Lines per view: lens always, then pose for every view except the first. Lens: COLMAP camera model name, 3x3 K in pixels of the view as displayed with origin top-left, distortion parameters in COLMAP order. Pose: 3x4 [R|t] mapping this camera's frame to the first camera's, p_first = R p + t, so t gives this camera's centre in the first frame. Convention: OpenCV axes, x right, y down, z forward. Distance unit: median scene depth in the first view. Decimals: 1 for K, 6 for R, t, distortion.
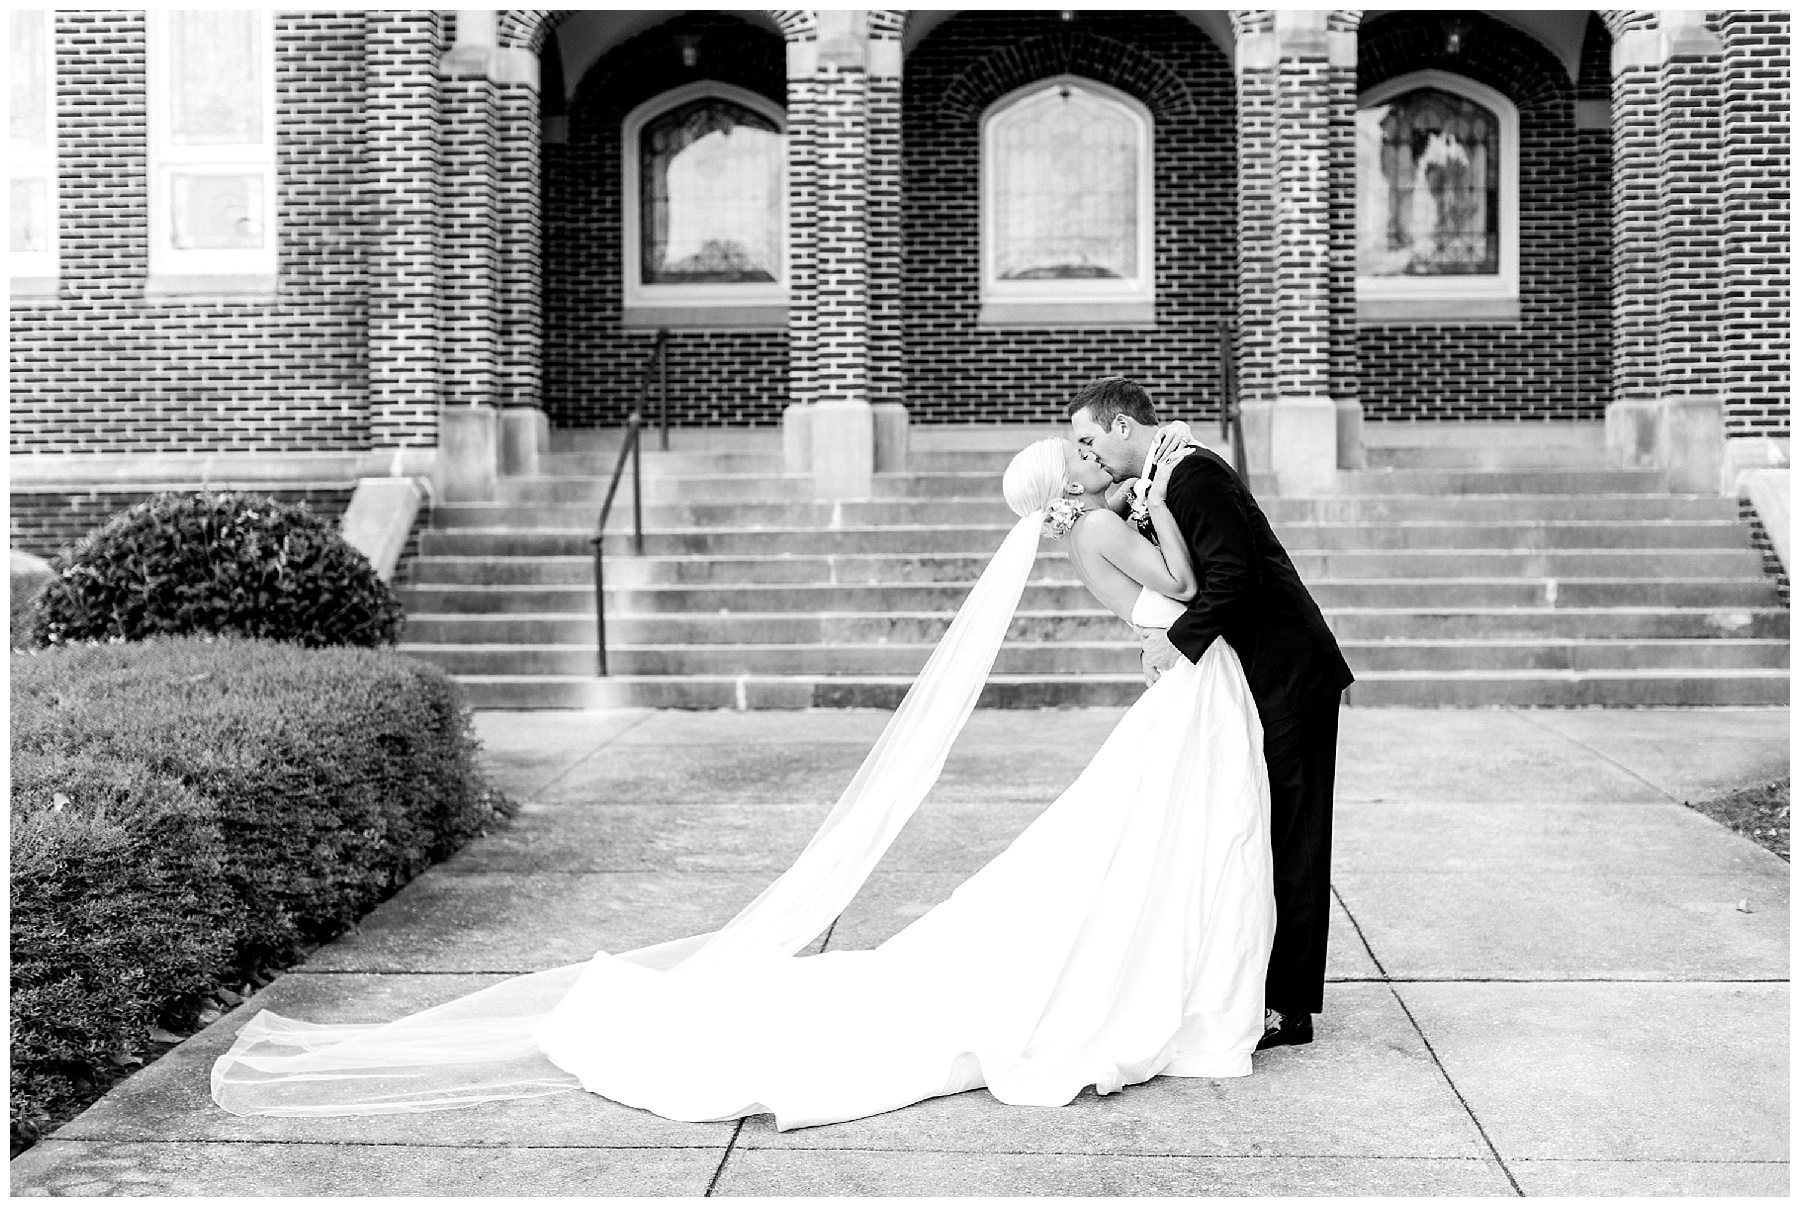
lens RADIAL K [[2753.2, 0, 907.3], [0, 2753.2, 585.5], [0, 0, 1]] dist [-0.011097, 0.145833]
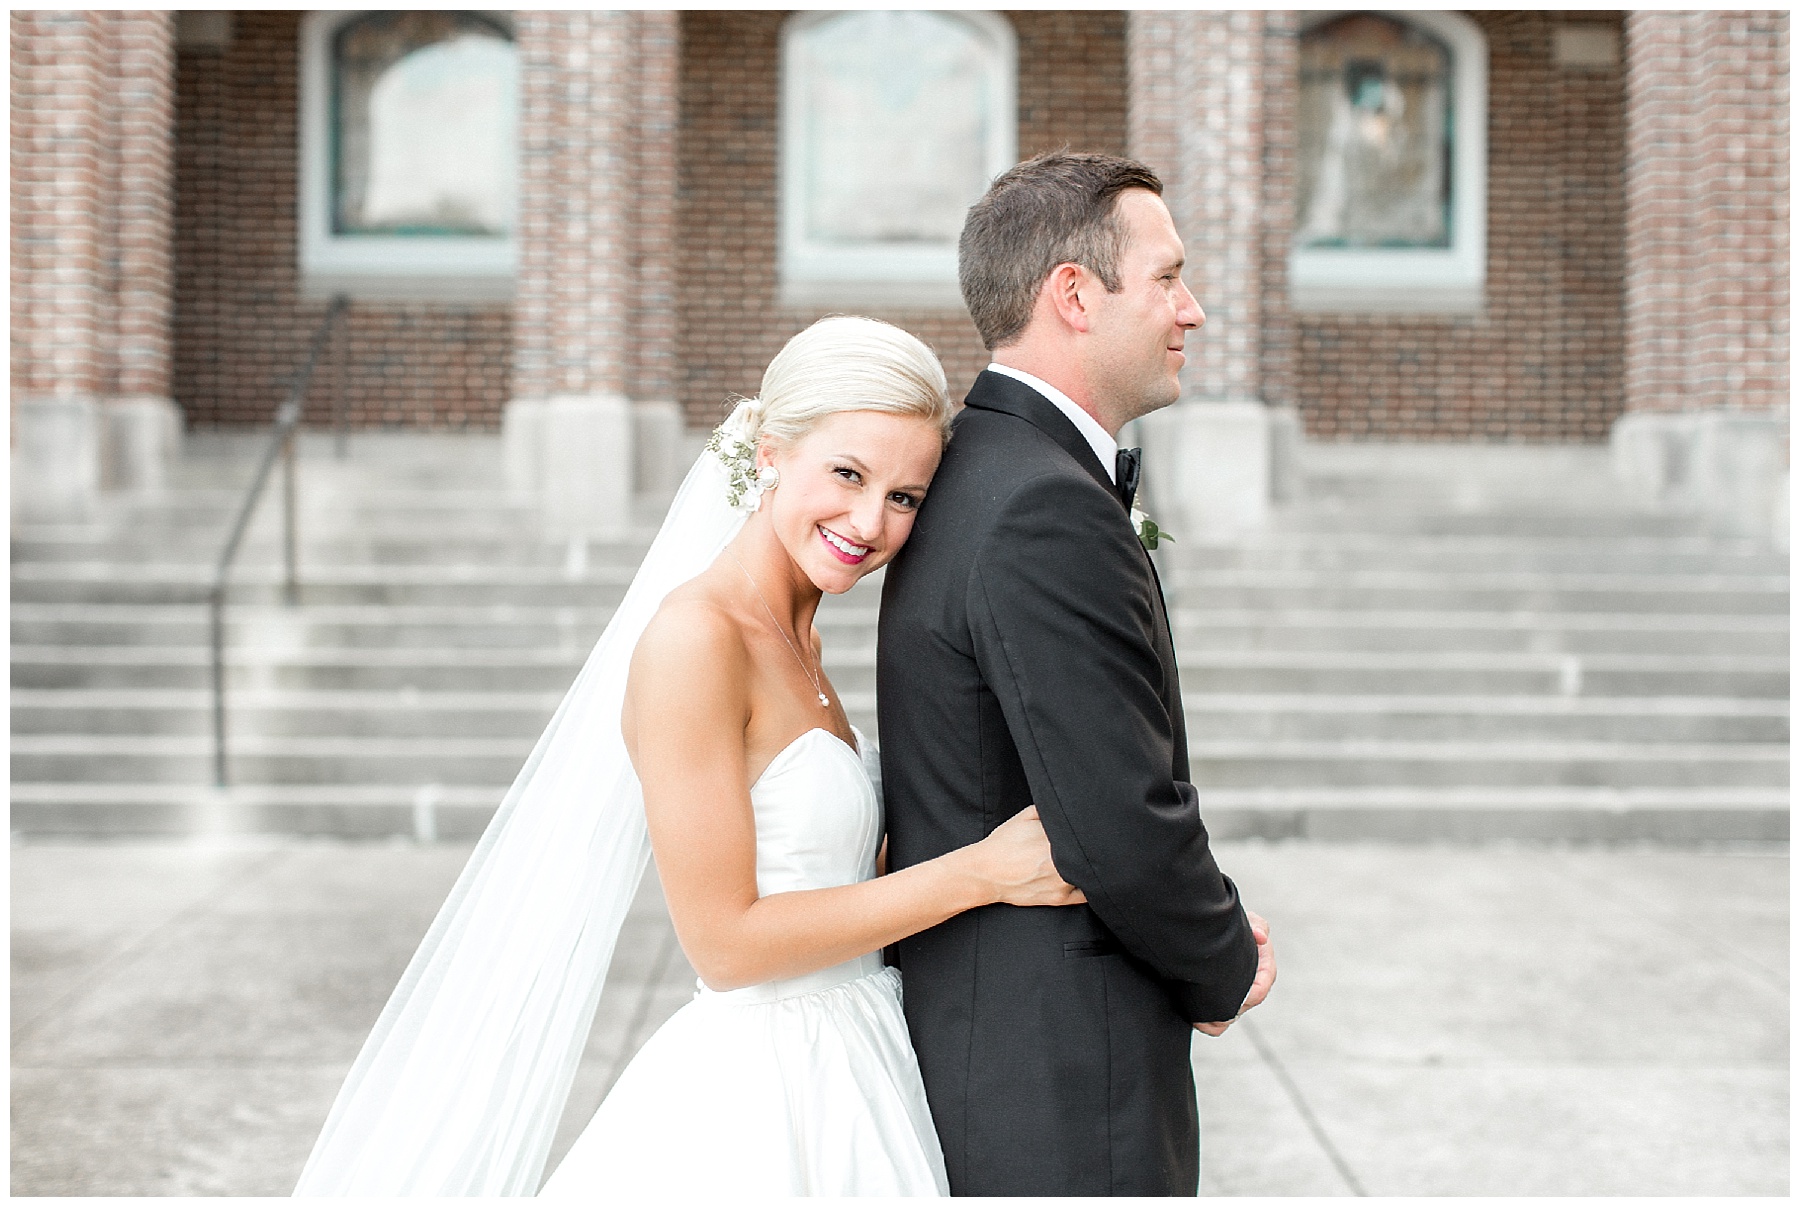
lens RADIAL K [[2850.0, 0, 925.4], [0, 2850.0, 614.6], [0, 0, 1]] dist [-0.003731, -0.009892]
pose [[0.996783, 0.012691, 0.079135, 0.006285], [-0.012883, 0.999915, 0.001921, -0.012638], [-0.079104, -0.002935, 0.996862, 0.252281]]
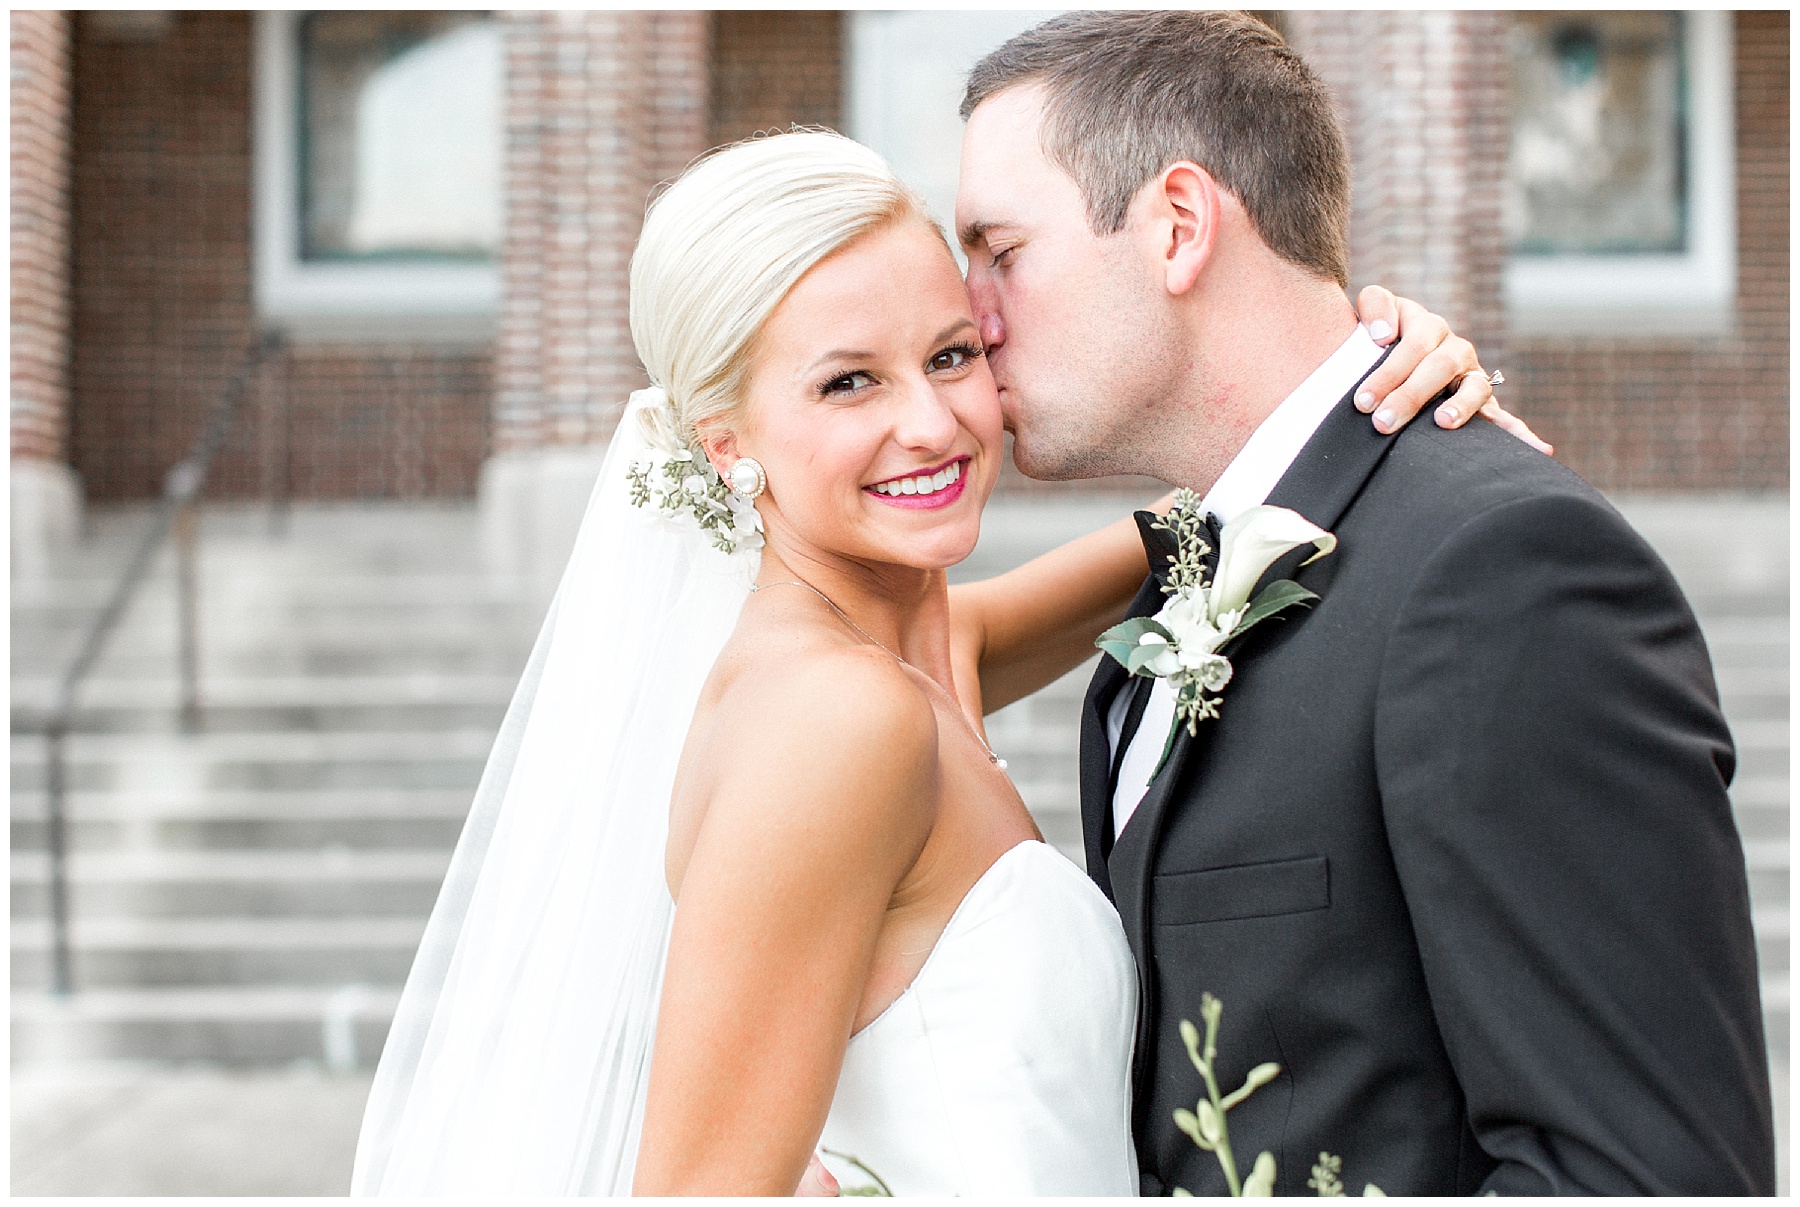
lens RADIAL K [[2964.7, 0, 985.5], [0, 2964.7, 583.5], [0, 0, 1]] dist [-0.004177, 0.018190]
pose [[0.998255, 0.000953, 0.059035, 0.020756], [0.001116, 0.999387, -0.035000, -0.020389], [-0.059032, 0.035005, 0.997642, 0.410880]]
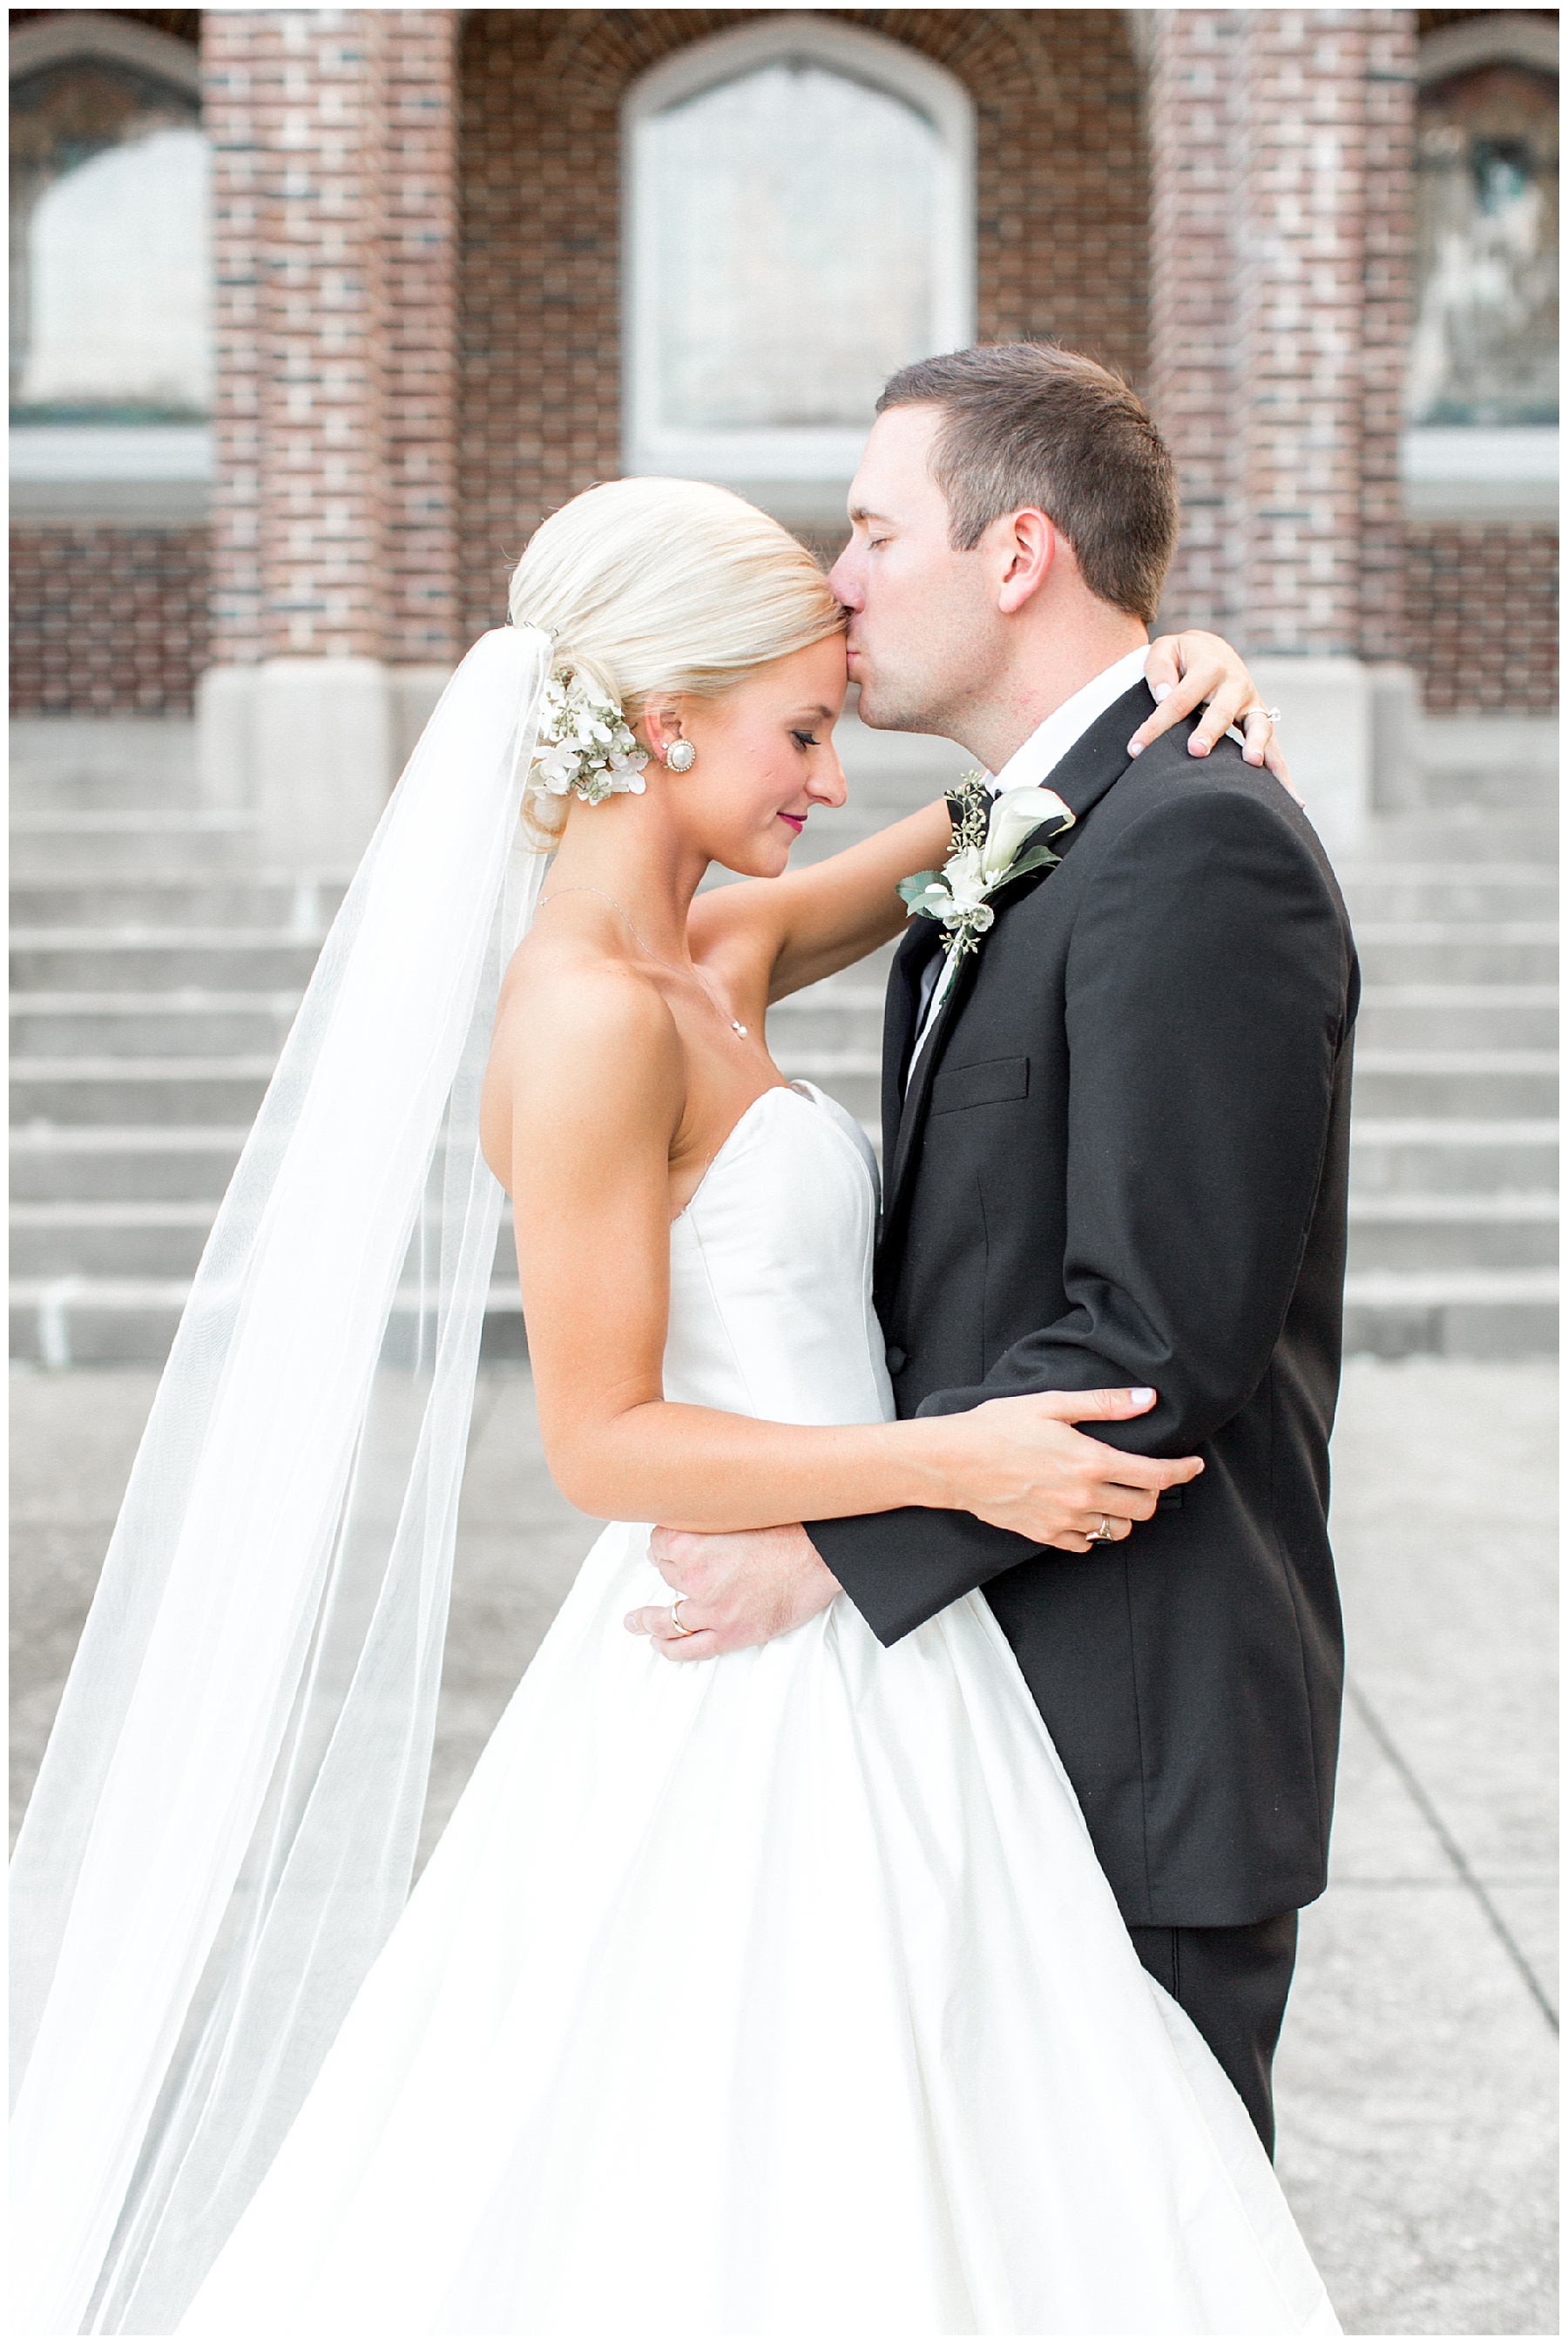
lens RADIAL K [[3620.6, 0, 784.0], [0, 3620.6, 1172.0], [0, 0, 1]] dist [-0.014059, 0.144060]
pose [[0.998277, -0.000629, 0.058672, 0.019150], [-0.003279, 0.997782, 0.066489, -0.021666], [-0.058583, -0.066567, 0.996061, 0.379832]]
